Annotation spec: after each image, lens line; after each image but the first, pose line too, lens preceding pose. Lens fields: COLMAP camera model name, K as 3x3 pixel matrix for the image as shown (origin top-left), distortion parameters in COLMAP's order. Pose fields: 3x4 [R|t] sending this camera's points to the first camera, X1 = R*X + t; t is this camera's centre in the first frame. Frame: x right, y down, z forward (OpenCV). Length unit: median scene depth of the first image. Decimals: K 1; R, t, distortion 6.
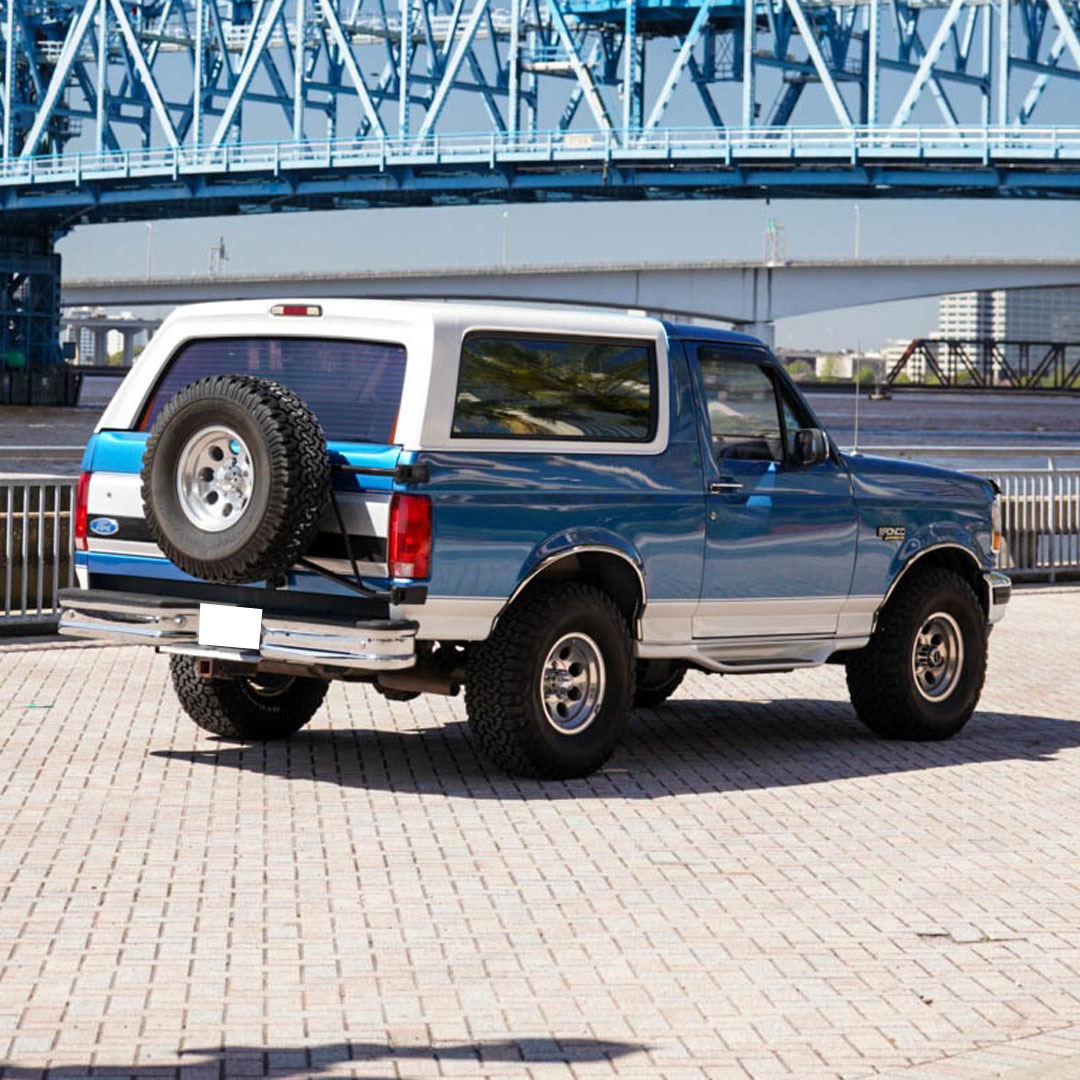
lens RADIAL K [[3135.1, 0, 539.6], [0, 3135.1, 409.8], [0, 0, 1]] dist [0.100501, 0.509115]
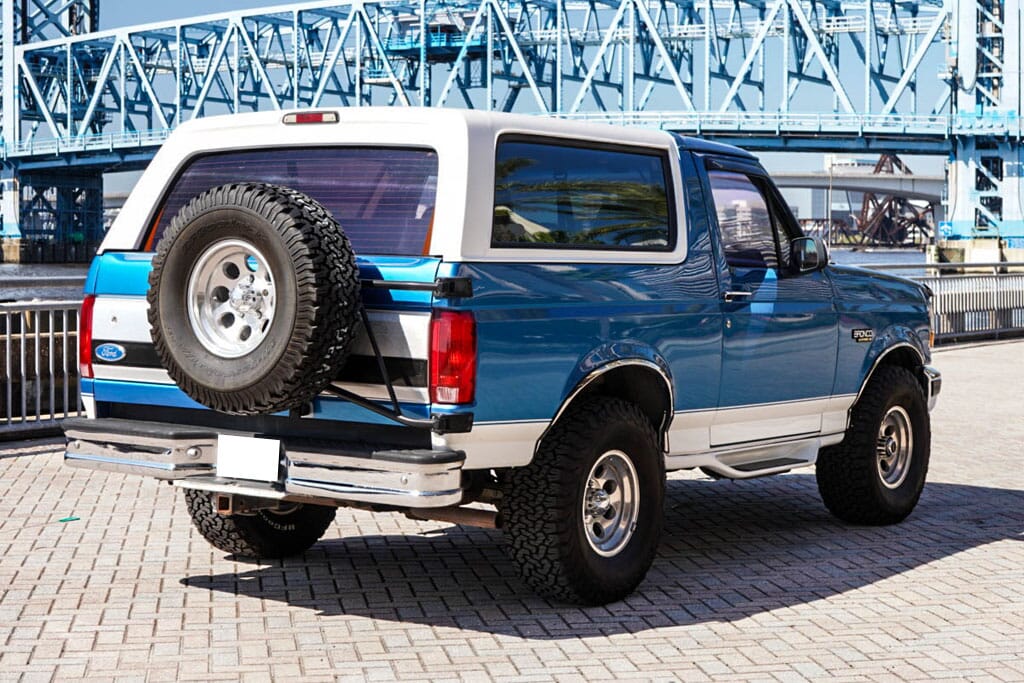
lens RADIAL K [[1445.2, 0, 512.0], [0, 1445.2, 341.5], [0, 0, 1]] dist [0.006883, 0.126131]
pose [[0.992956, -0.023974, 0.116030, -0.066155], [0.018975, 0.998851, 0.044003, 0.016200], [-0.116952, -0.041491, 0.992271, 0.533718]]
